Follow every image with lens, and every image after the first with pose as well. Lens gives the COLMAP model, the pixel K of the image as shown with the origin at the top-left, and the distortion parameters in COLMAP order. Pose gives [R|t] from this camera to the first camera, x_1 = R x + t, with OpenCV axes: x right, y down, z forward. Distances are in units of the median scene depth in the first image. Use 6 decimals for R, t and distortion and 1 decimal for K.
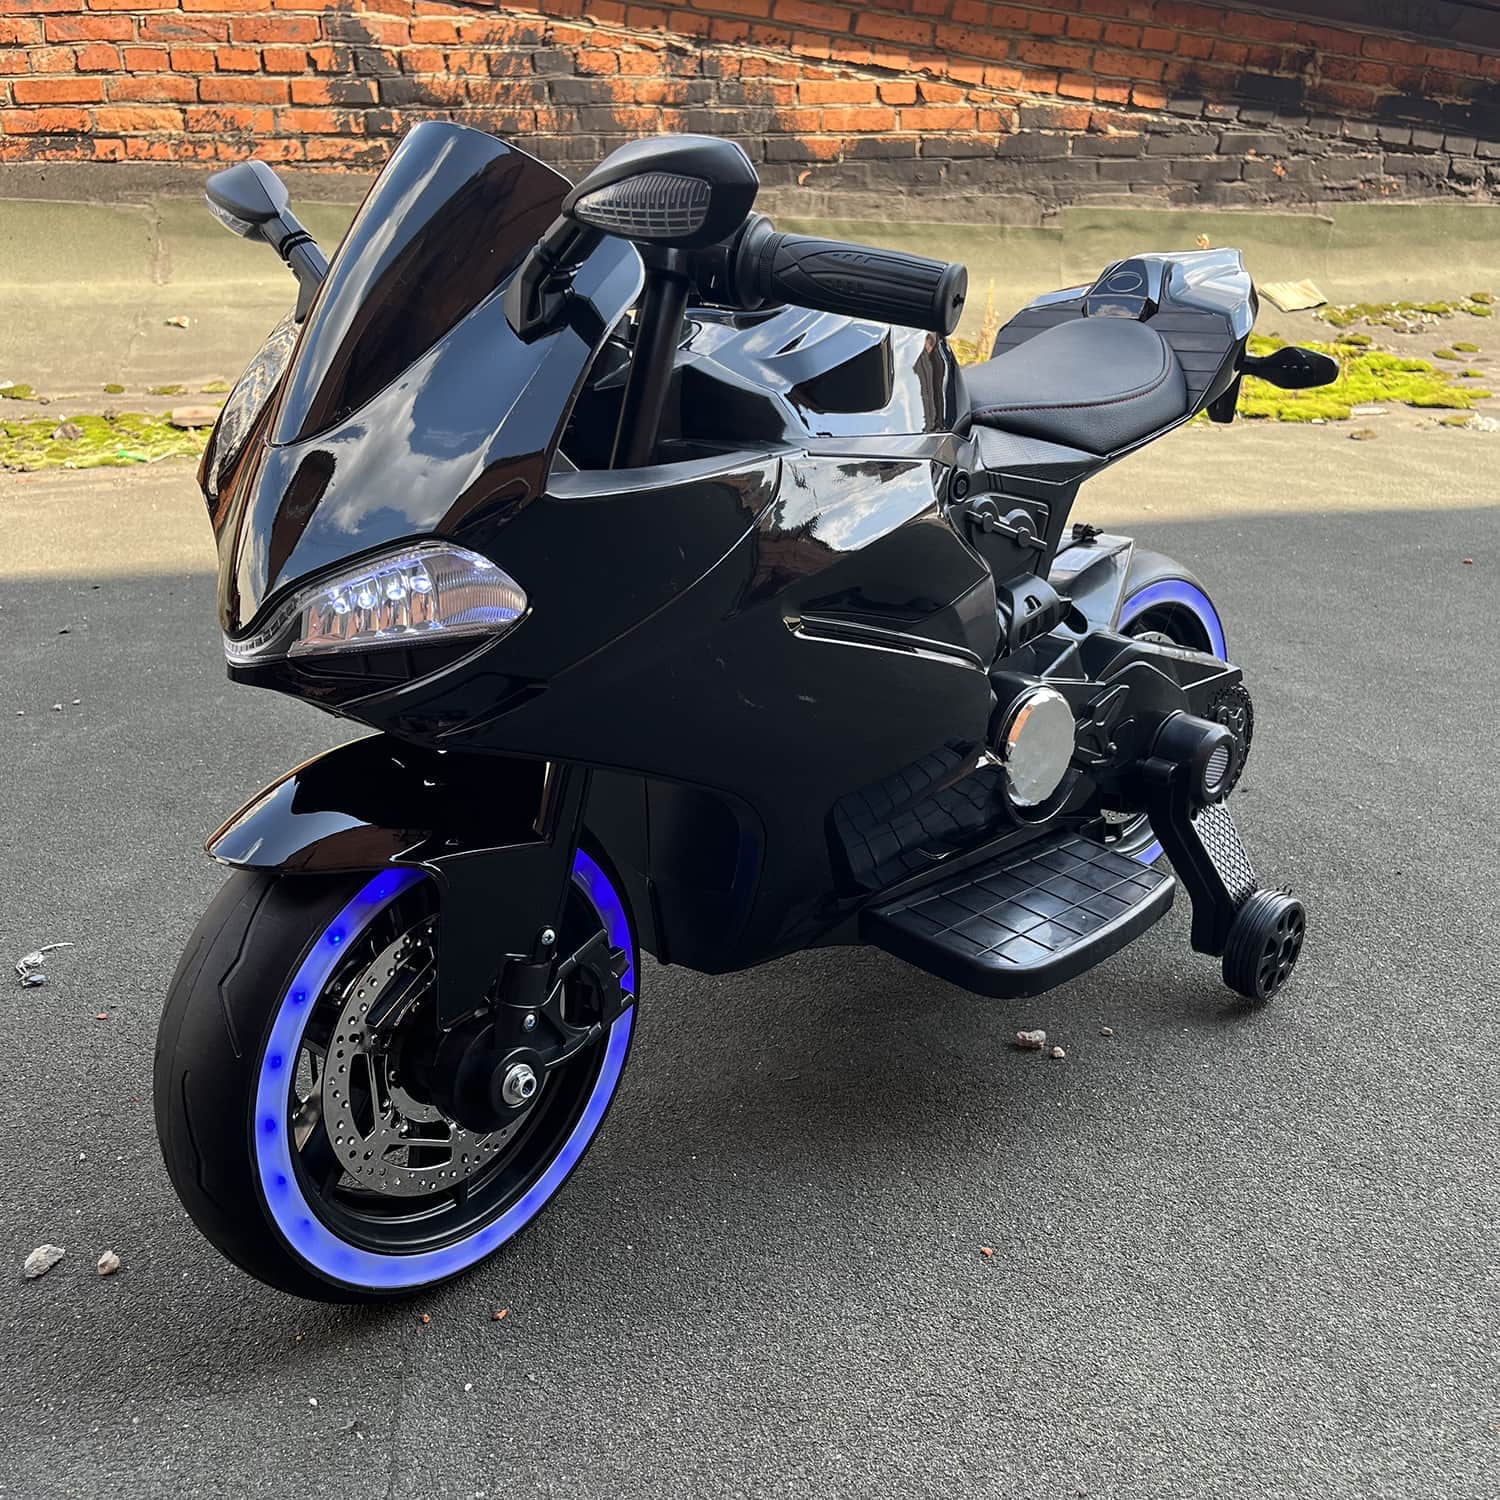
lens RADIAL K [[1517.9, 0, 738.8], [0, 1517.9, 761.0], [0, 0, 1]] dist [0.022412, 0.000000]
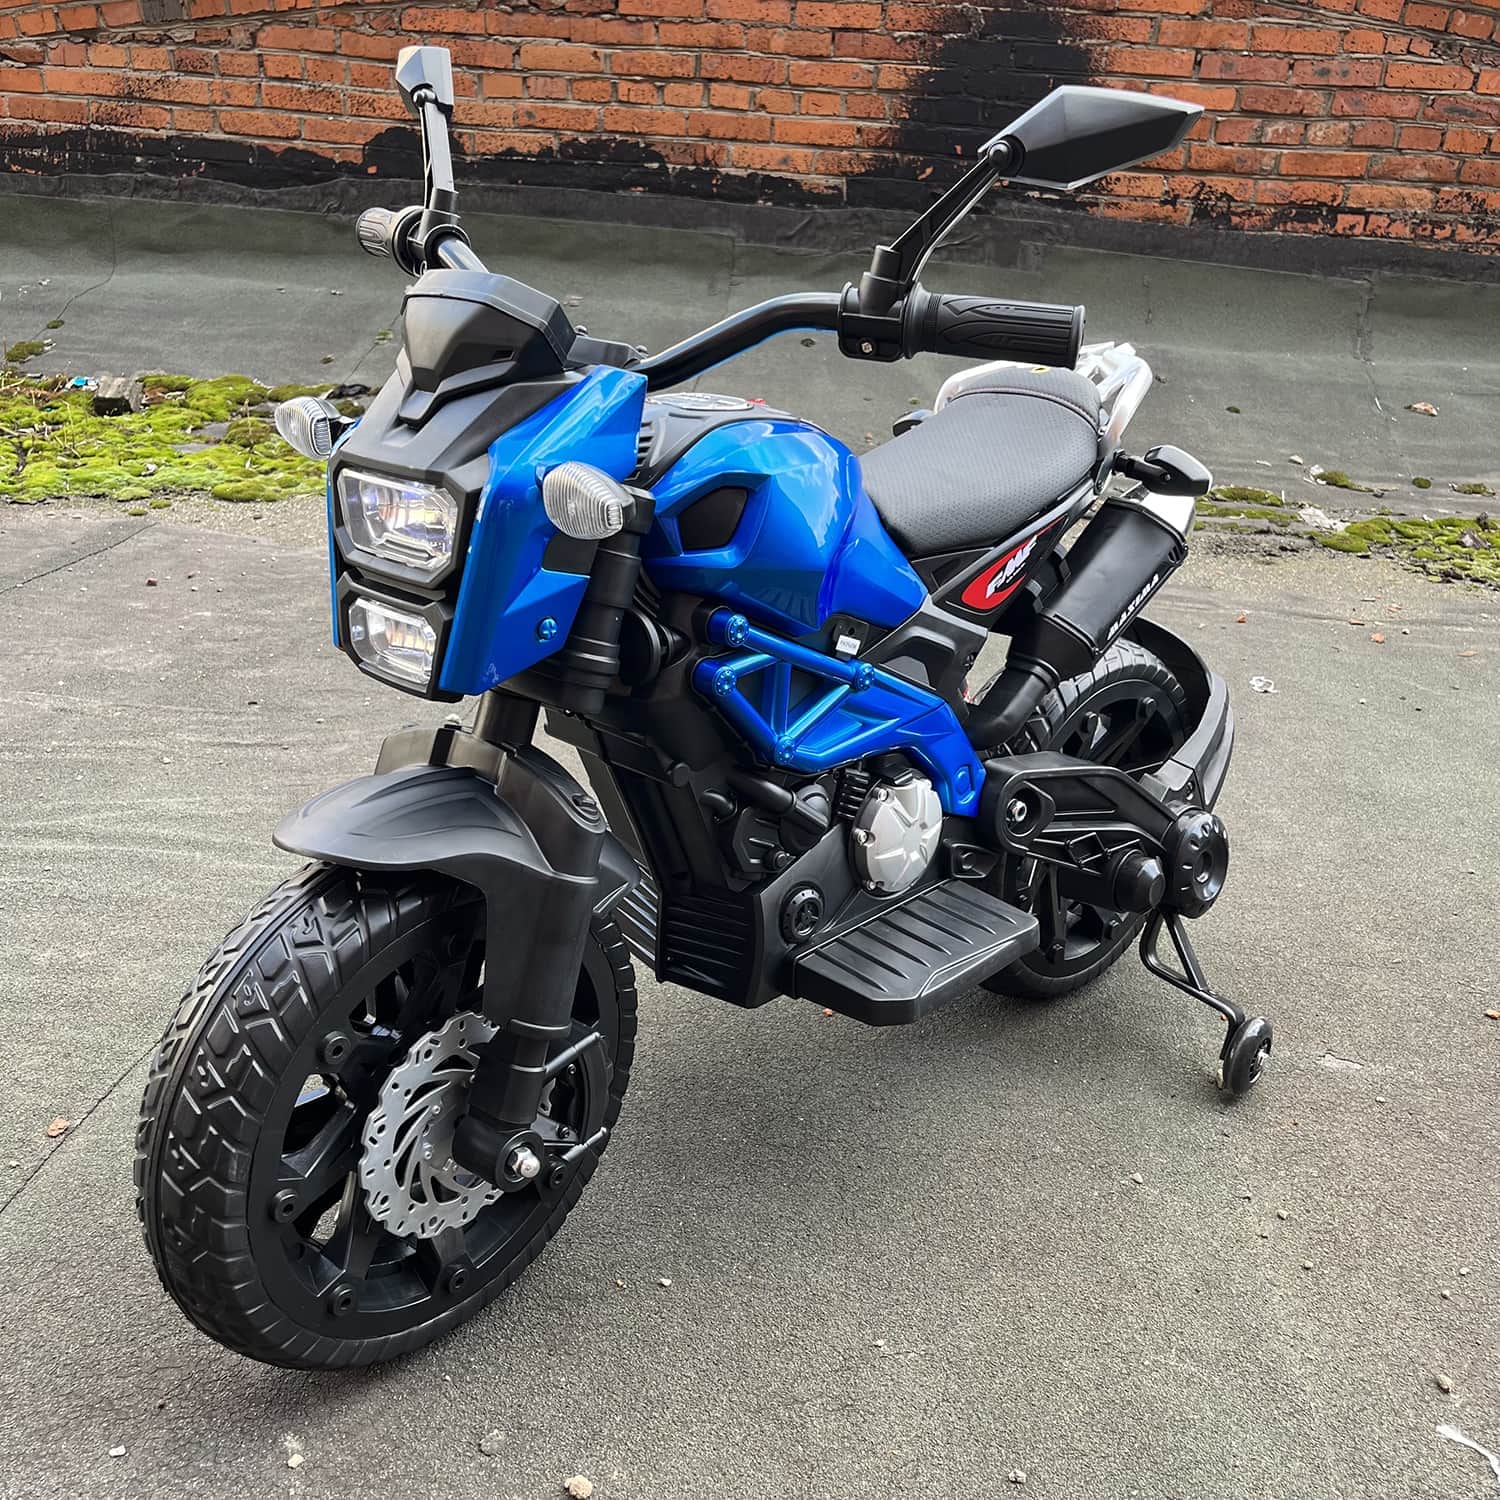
lens RADIAL K [[1517.9, 0, 753.5], [0, 1517.9, 765.2], [0, 0, 1]] dist [0.022412, 0.000000]
pose [[0.966352, 0.152482, -0.207153, -0.519018], [-0.149040, 0.988306, 0.032214, -0.025794], [0.209643, -0.000256, 0.977778, -0.053586]]
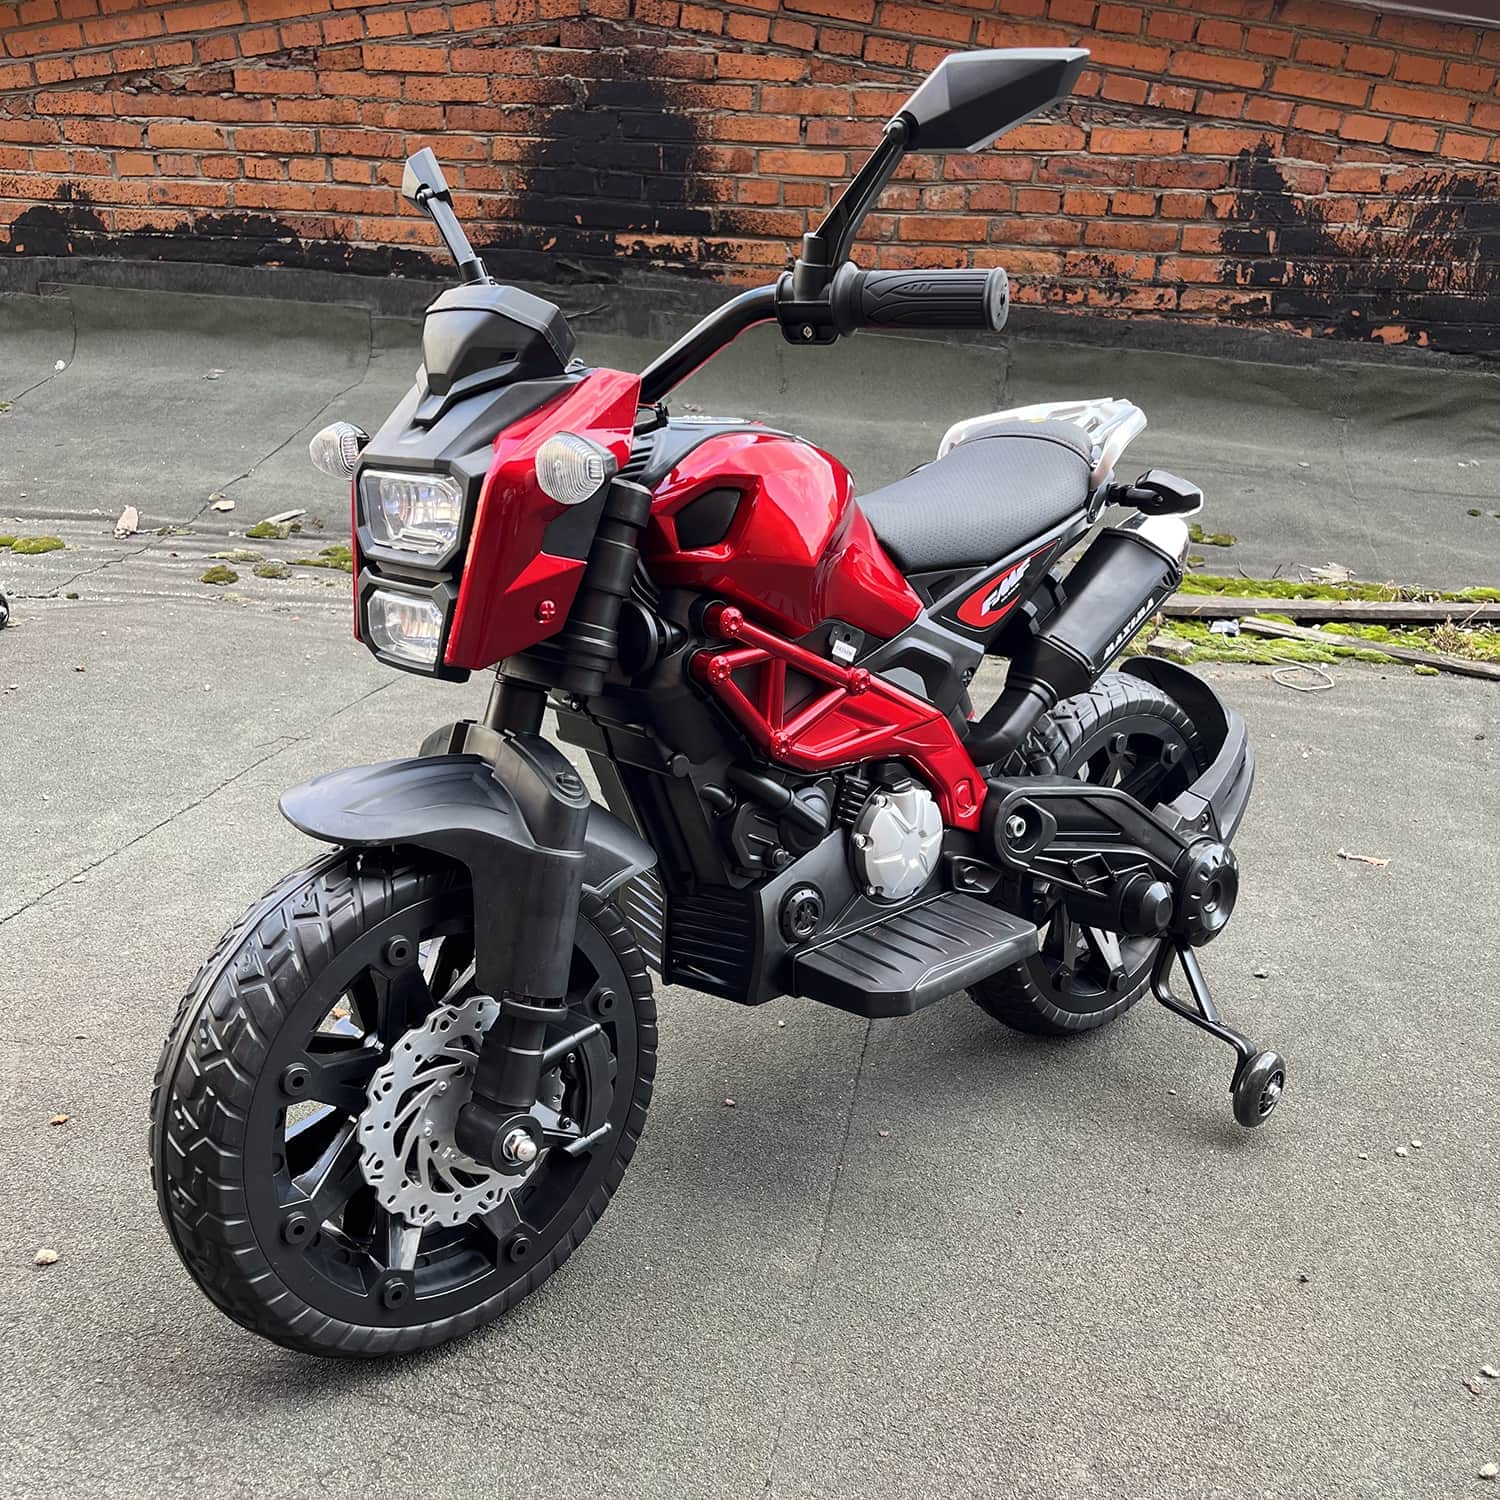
lens RADIAL K [[1517.9, 0, 749.1], [0, 1517.9, 760.1], [0, 0, 1]] dist [0.022412, 0.000000]
pose [[0.944892, 0.148400, -0.291815, -0.221310], [-0.161439, 0.986660, -0.020980, -0.063929], [0.284809, 0.066934, 0.956245, 0.062102]]
